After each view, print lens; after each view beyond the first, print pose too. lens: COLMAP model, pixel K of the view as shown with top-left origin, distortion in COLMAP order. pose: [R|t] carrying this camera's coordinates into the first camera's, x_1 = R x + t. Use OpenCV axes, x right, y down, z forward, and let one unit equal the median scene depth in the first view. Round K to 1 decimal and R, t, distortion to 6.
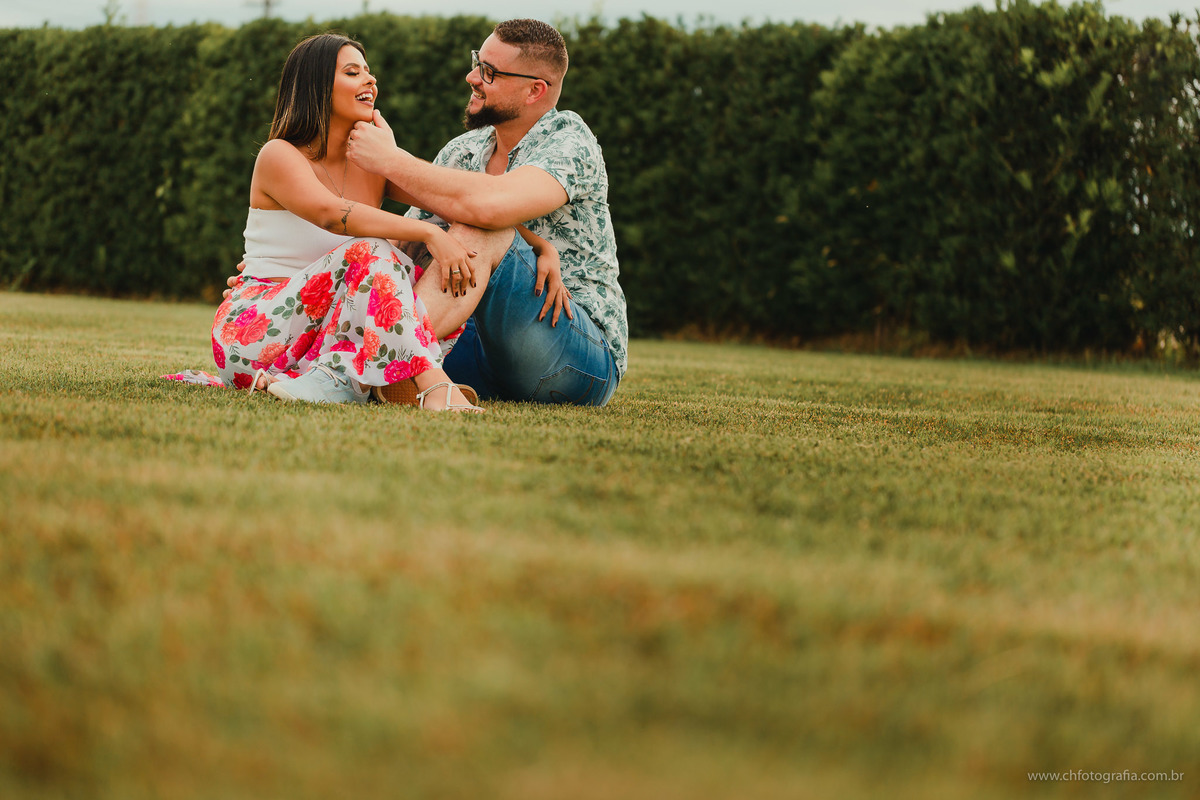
lens RADIAL K [[4404.5, 0, 603.6], [0, 4404.5, 391.8], [0, 0, 1]] dist [-0.082650, 0.000000]
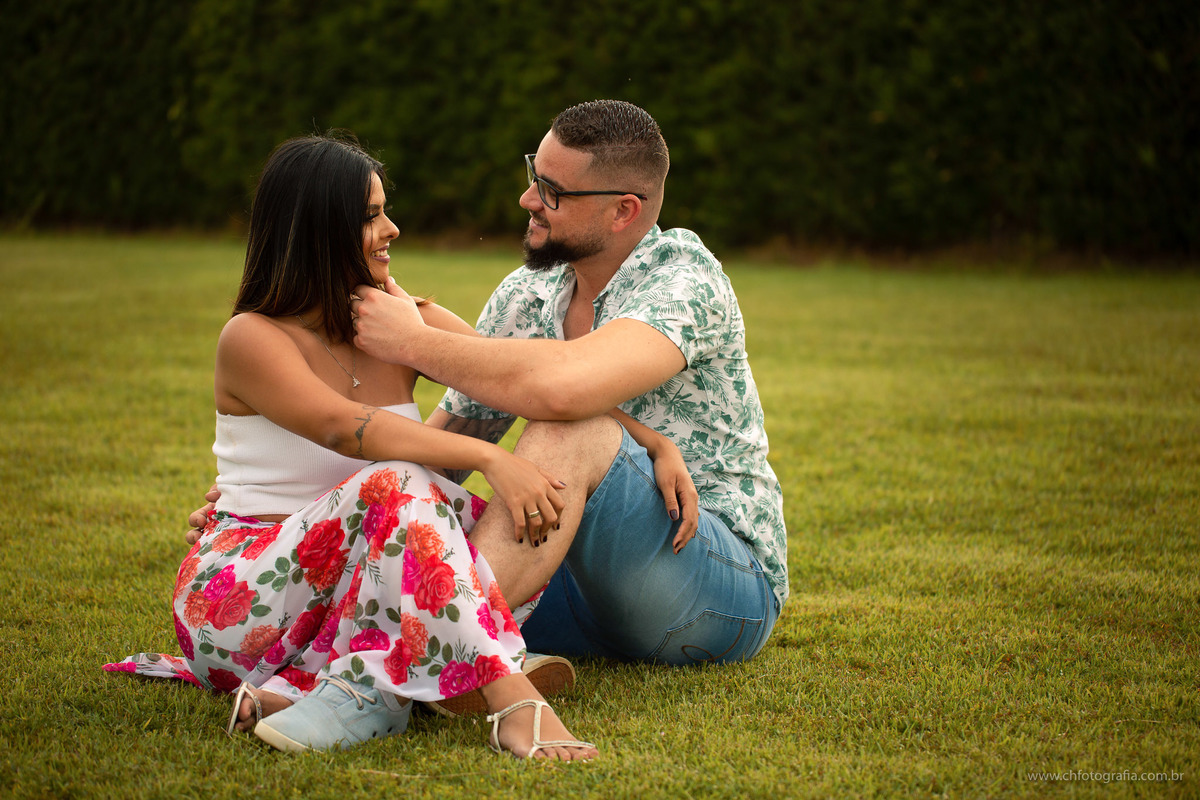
lens RADIAL K [[4404.5, 0, 597.2], [0, 4404.5, 410.1], [0, 0, 1]] dist [-0.082650, 0.000000]
pose [[0.997204, -0.072802, -0.016856, -0.011015], [0.073509, 0.996233, 0.046010, -0.067037], [0.013443, -0.047120, 0.998799, 0.327911]]
